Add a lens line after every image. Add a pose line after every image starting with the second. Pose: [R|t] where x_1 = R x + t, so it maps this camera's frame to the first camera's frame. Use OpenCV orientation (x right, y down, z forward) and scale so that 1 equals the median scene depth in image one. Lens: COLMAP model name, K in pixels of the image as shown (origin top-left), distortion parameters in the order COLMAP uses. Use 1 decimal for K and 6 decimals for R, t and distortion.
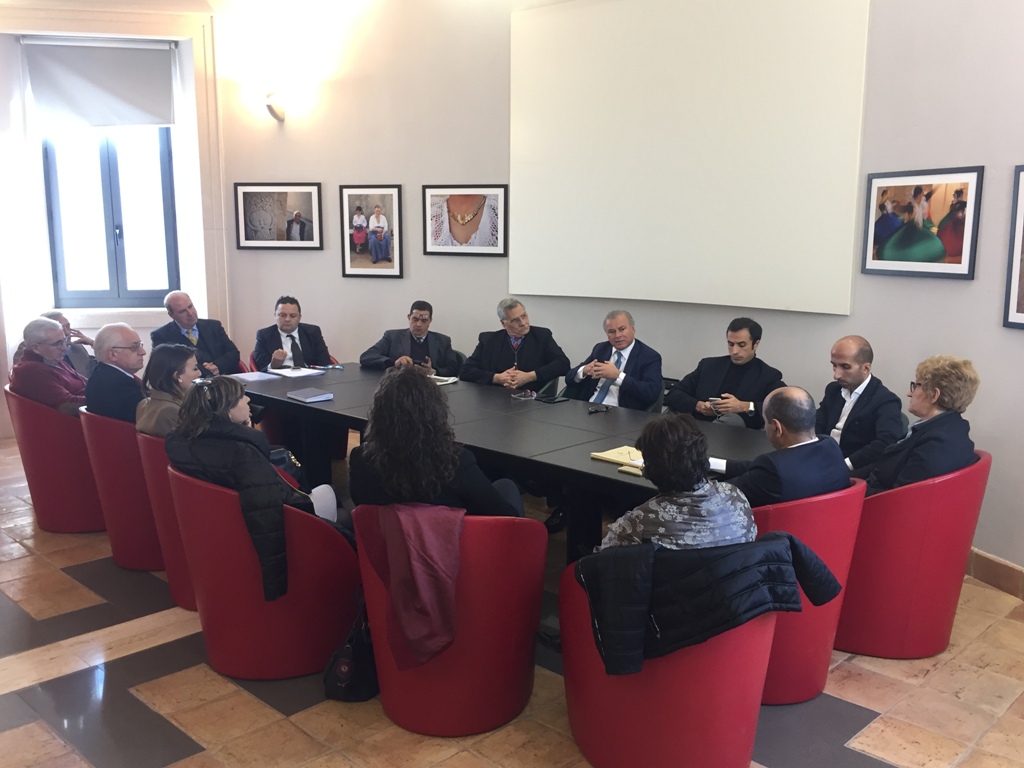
lens RADIAL K [[911.5, 0, 512.0], [0, 911.5, 384.0], [0, 0, 1]] dist [0.004898, -0.001341]
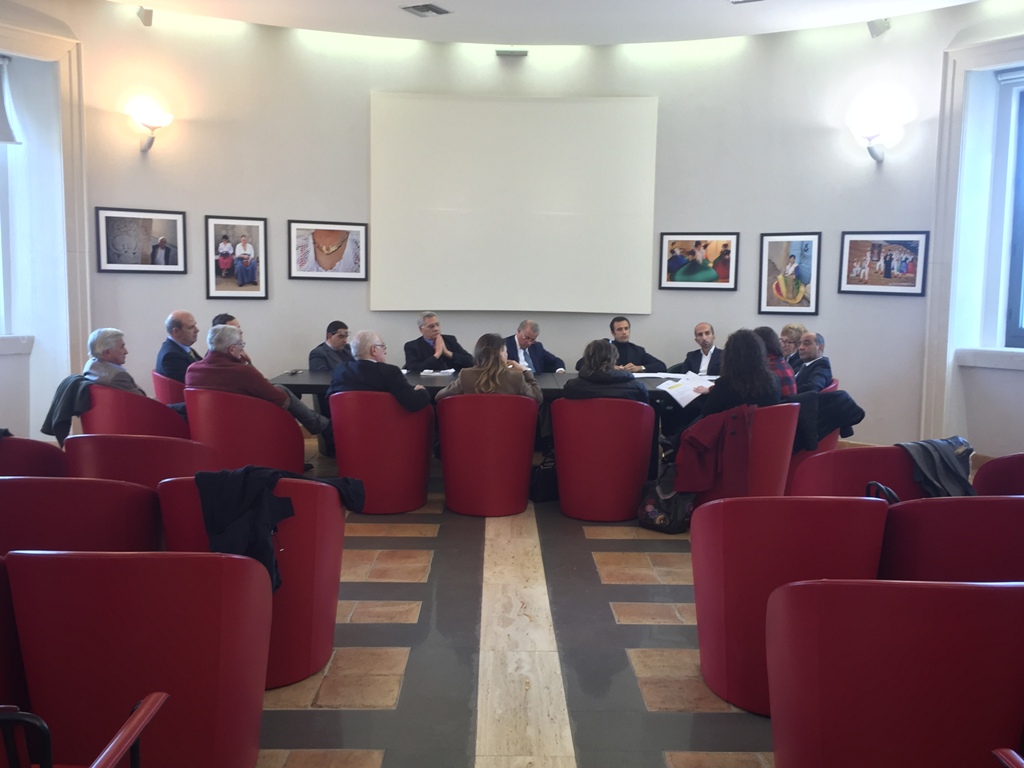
lens RADIAL K [[995.1, 0, 512.0], [0, 995.1, 384.0], [0, 0, 1]] dist [0.004773, -0.010093]
pose [[0.714143, -0.062948, 0.697163, -0.788040], [0.100637, 0.994835, -0.013263, 0.037111], [-0.692728, 0.079632, 0.716790, -0.097209]]
